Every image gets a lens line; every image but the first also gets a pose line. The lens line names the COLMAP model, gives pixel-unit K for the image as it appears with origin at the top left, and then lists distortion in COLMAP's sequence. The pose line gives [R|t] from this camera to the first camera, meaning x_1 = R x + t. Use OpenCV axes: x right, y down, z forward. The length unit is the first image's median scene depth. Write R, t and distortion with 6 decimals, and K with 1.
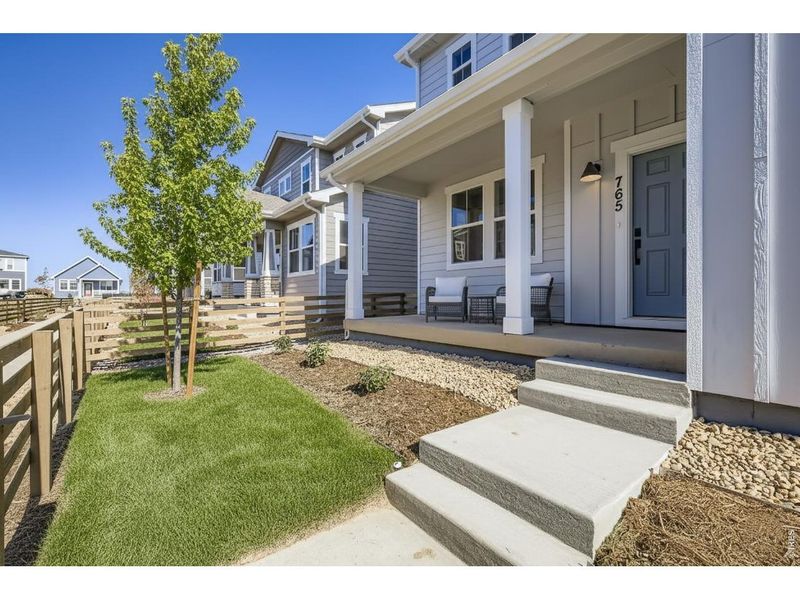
lens RADIAL K [[359.9, 0, 401.6], [0, 359.9, 299.7], [0, 0, 1]] dist [0.007512, -0.000766]
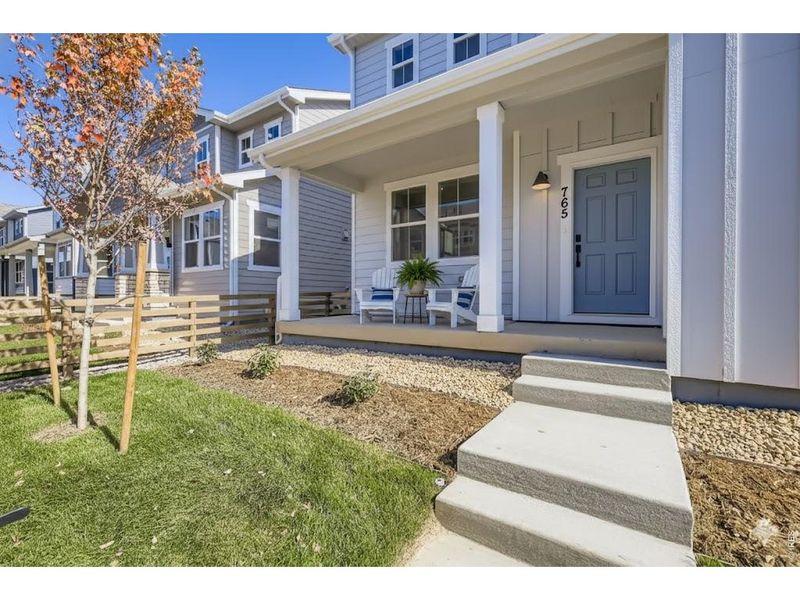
lens RADIAL K [[359.9, 0, 400.2], [0, 359.9, 296.3], [0, 0, 1]] dist [0.007512, -0.000766]
pose [[0.951150, 0.004219, 0.308700, -0.212608], [-0.000093, 0.999910, -0.013379, 0.008287], [-0.308729, 0.012697, 0.951065, 0.103789]]
